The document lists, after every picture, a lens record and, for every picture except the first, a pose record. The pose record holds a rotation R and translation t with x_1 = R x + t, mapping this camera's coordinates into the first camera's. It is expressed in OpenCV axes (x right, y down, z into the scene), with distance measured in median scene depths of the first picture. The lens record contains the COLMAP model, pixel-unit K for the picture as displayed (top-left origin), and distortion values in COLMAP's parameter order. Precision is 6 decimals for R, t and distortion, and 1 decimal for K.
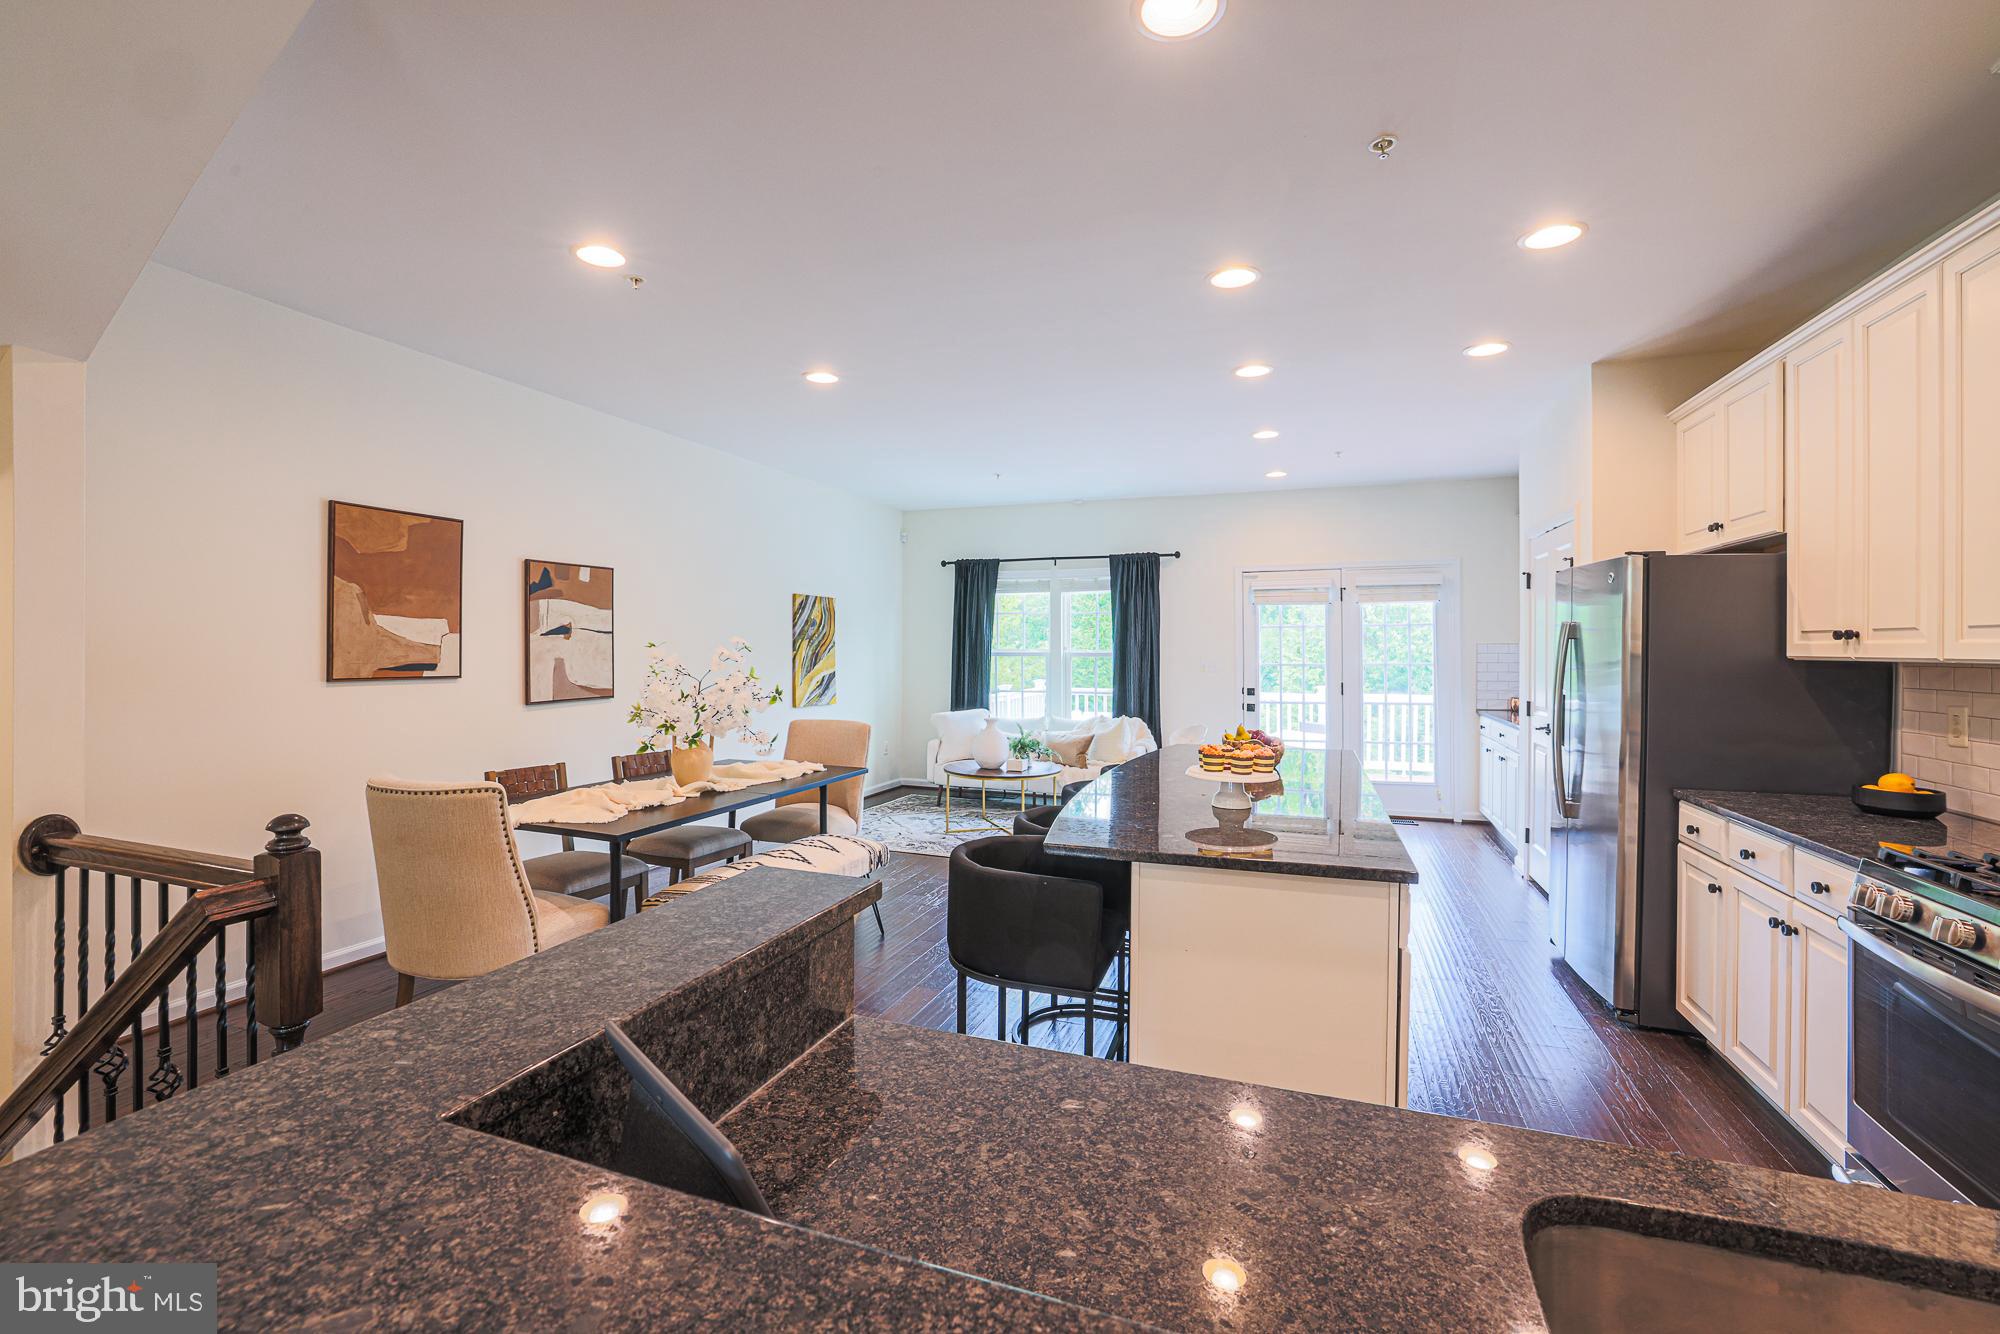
lens RADIAL K [[870.1, 0, 985.6], [0, 870.1, 652.0], [0, 0, 1]] dist [-0.045026, 0.016456]
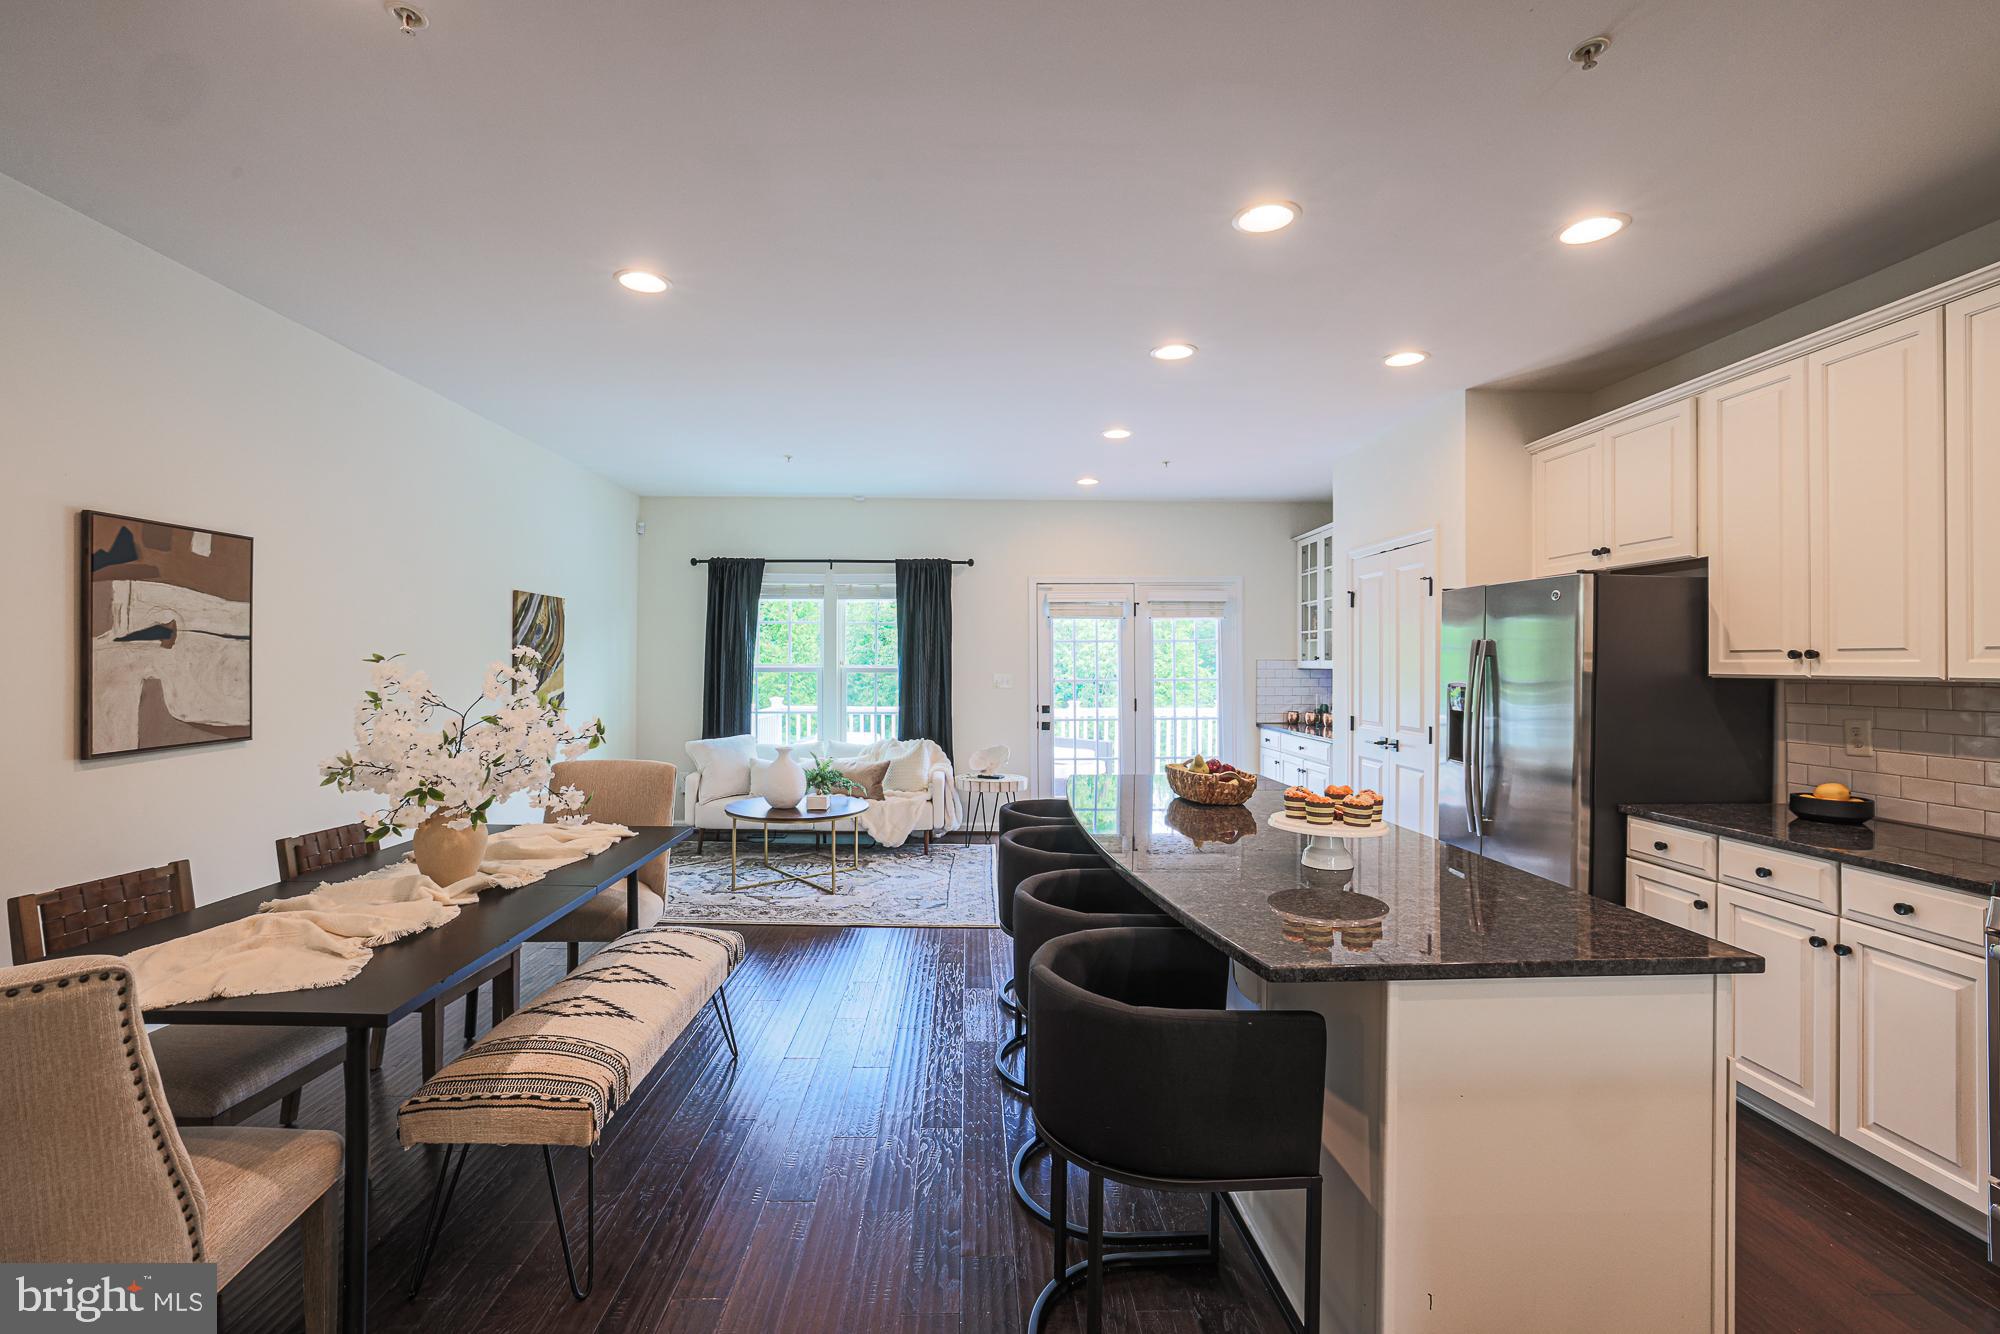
lens RADIAL K [[870.1, 0, 996.6], [0, 870.1, 656.3], [0, 0, 1]] dist [-0.045026, 0.016456]
pose [[0.923724, 0.005167, 0.383025, -0.165838], [-0.000782, 0.999932, -0.011603, -0.002302], [-0.383059, 0.010418, 0.923665, 0.214690]]
